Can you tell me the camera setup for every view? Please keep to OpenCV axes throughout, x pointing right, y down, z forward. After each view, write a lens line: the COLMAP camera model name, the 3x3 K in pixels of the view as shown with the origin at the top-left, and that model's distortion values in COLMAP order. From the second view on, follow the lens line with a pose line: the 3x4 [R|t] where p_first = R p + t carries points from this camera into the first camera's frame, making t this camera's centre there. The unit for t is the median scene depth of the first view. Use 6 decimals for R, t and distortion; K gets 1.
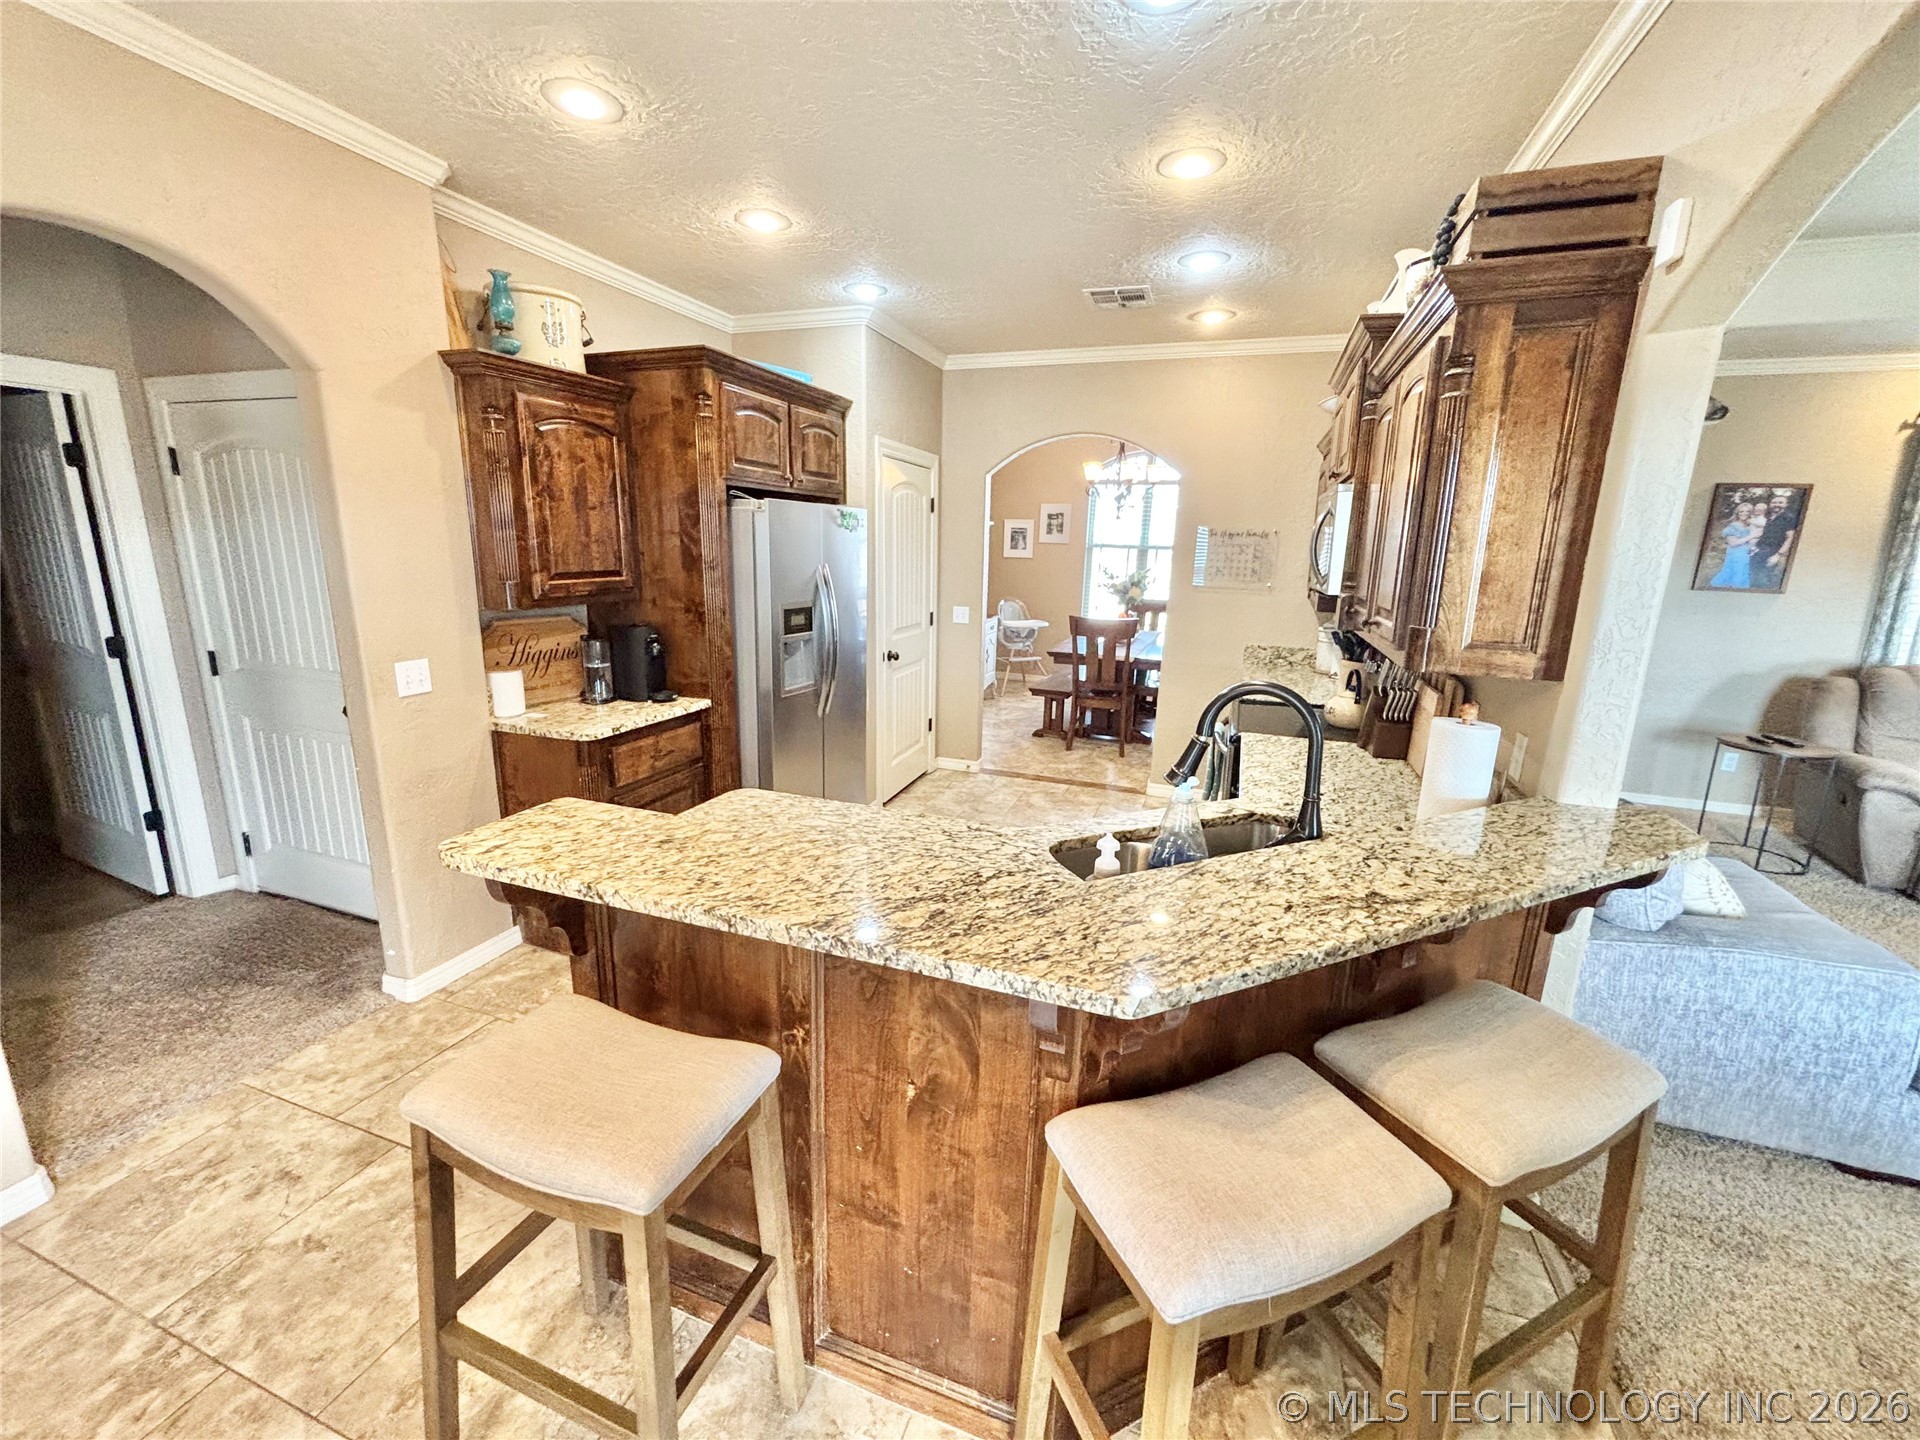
lens RADIAL K [[771.2, 0, 957.1], [0, 771.2, 712.1], [0, 0, 1]] dist [0.002851, -0.001494]
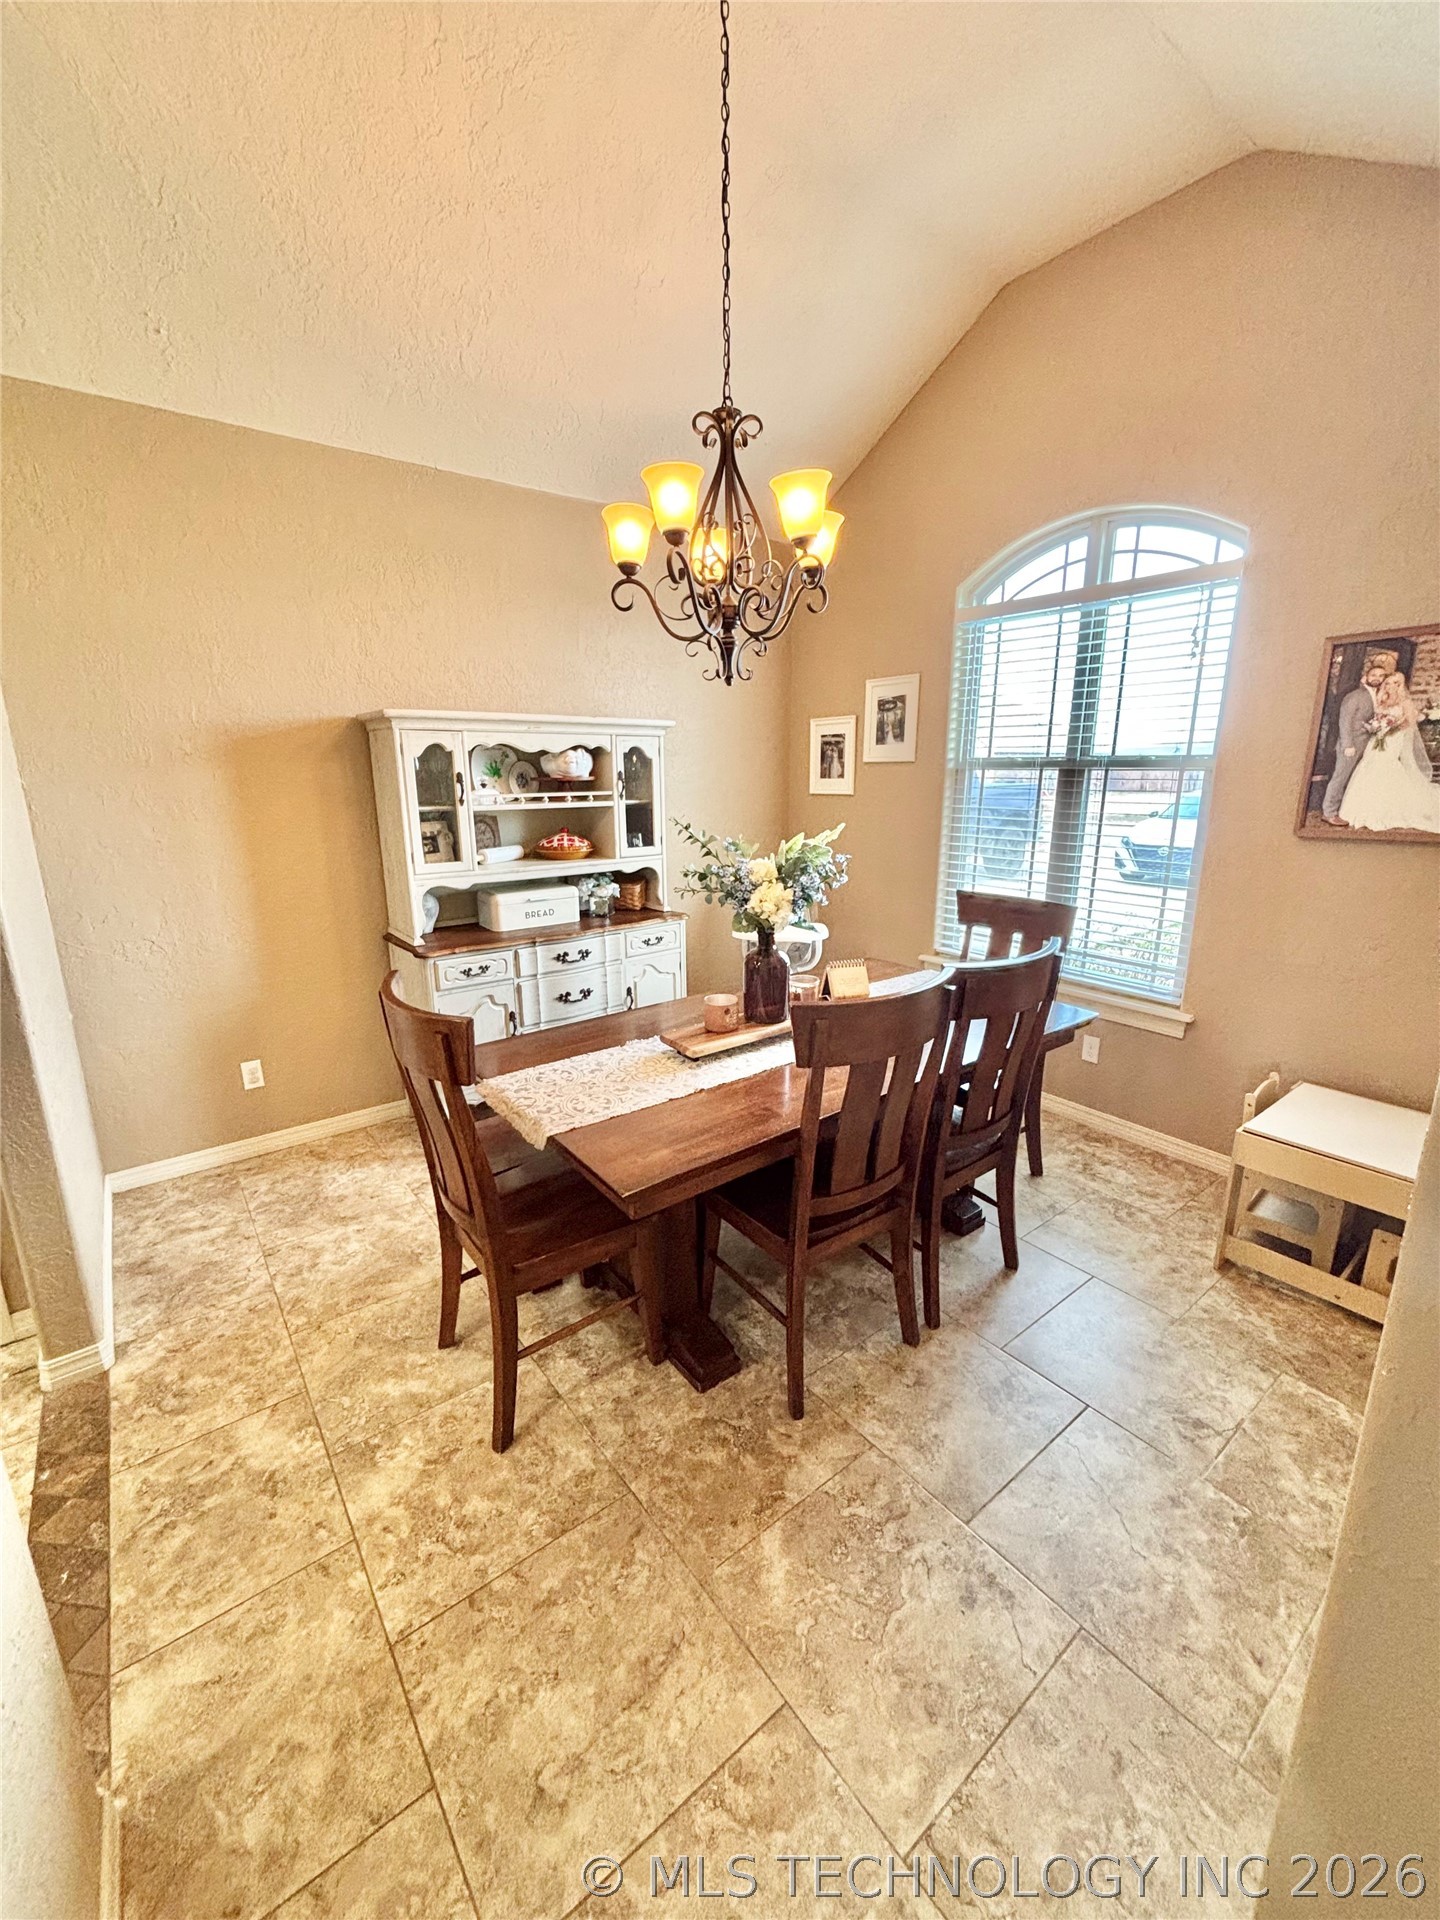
lens RADIAL K [[771.2, 0, 728.4], [0, 771.2, 961.6], [0, 0, 1]] dist [0.002851, -0.001494]
pose [[0.848797, 0.094479, -0.520208, 0.595392], [-0.089263, 0.995388, 0.035135, -0.208240], [0.521129, 0.016612, 0.853316, 1.083404]]
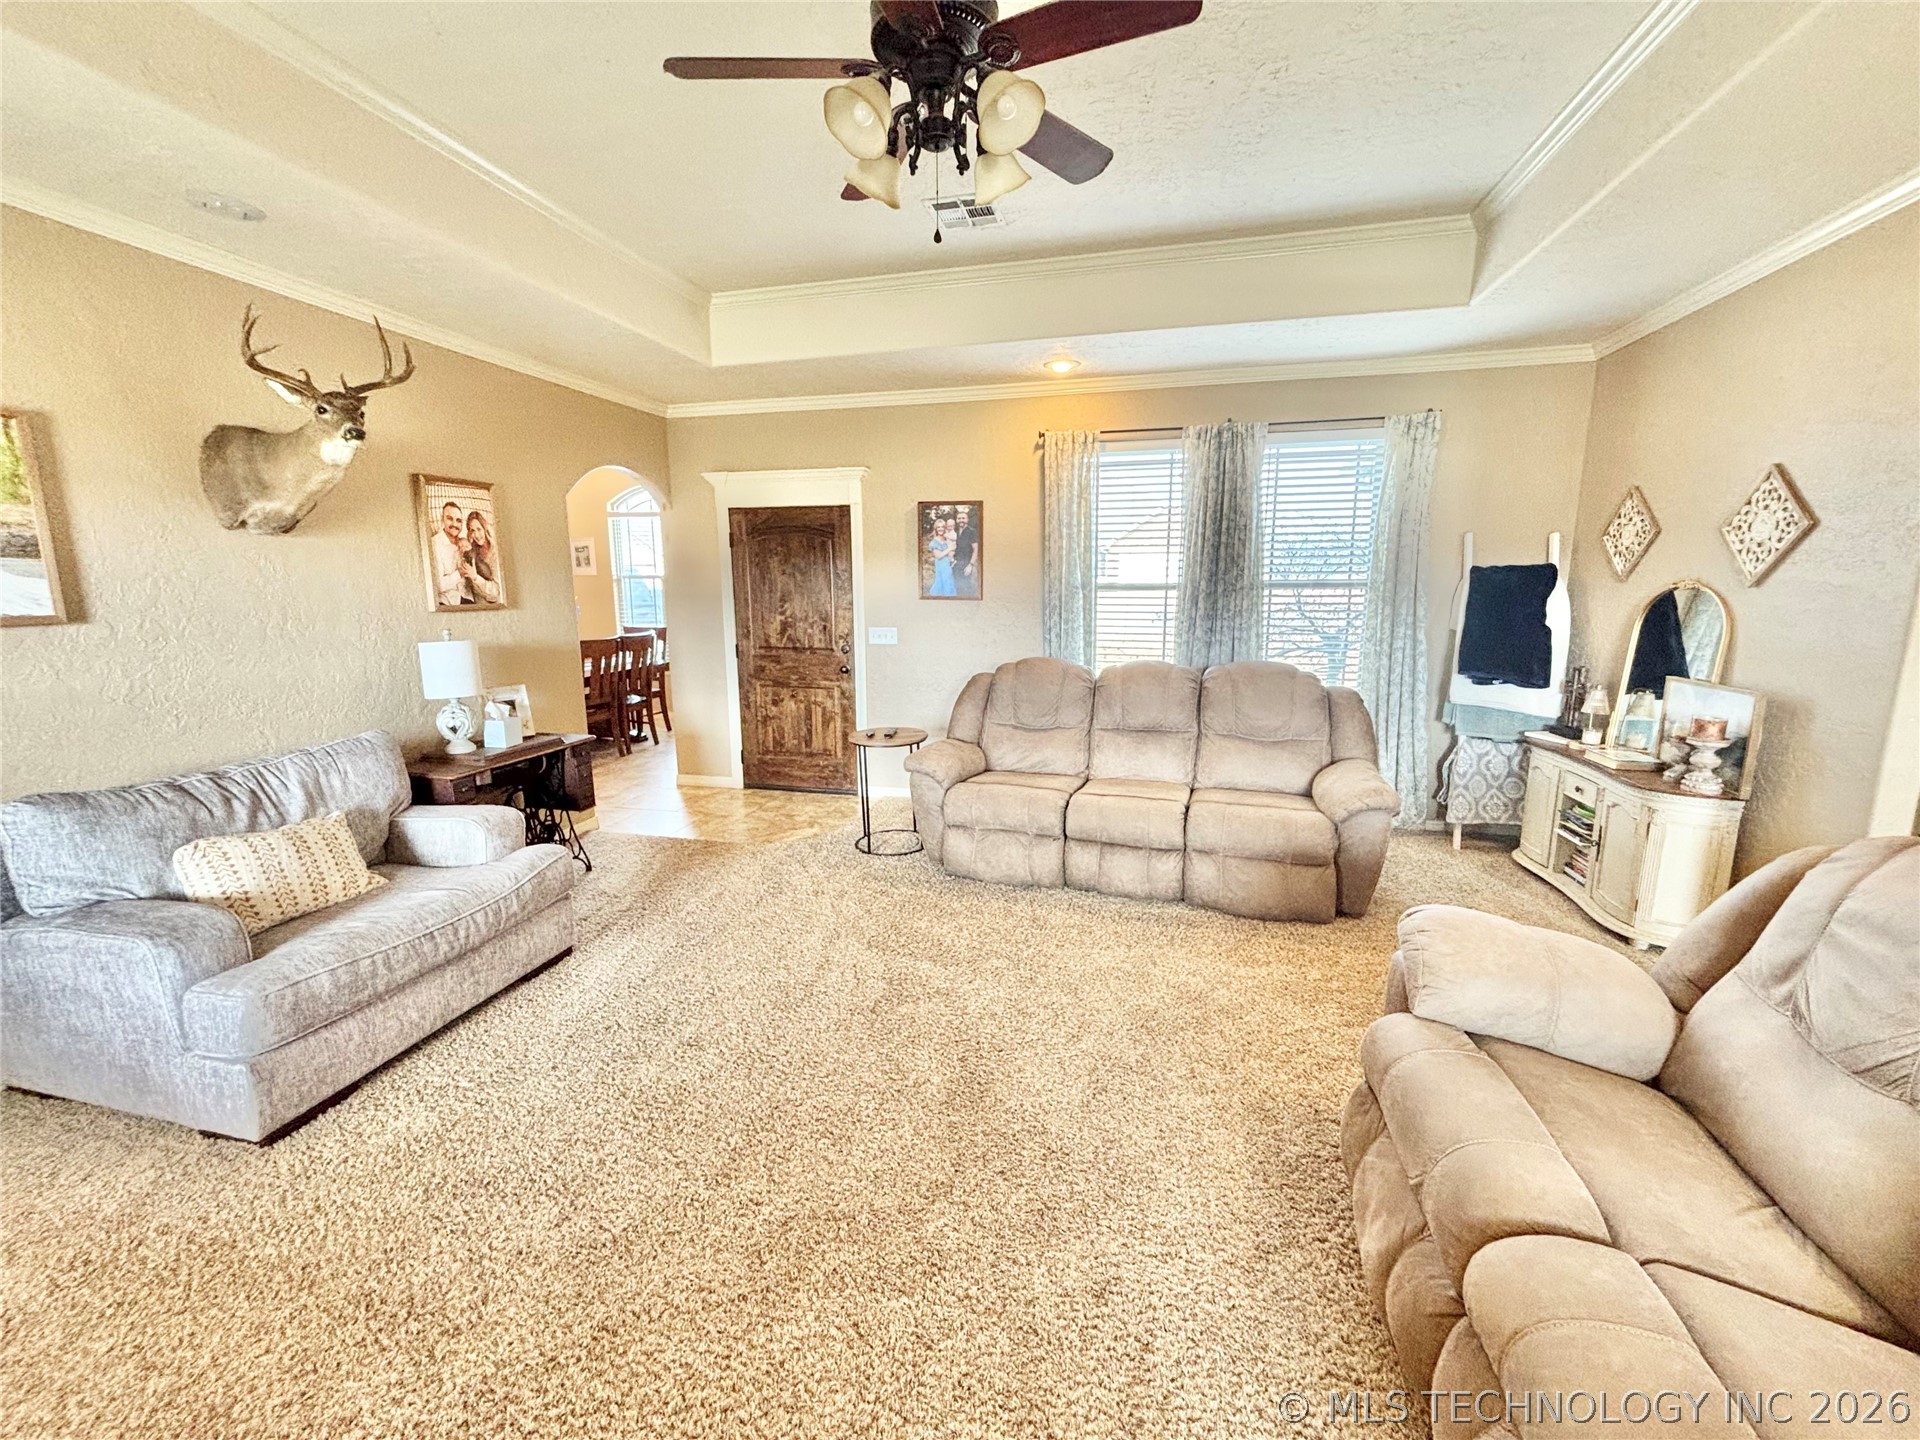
lens RADIAL K [[771.2, 0, 960.8], [0, 771.2, 714.7], [0, 0, 1]] dist [0.002851, -0.001494]
pose [[0.993245, -0.050149, 0.104641, 0.992459], [0.054506, 0.997744, -0.039198, 0.056294], [-0.102439, 0.044637, 0.993737, -0.090263]]
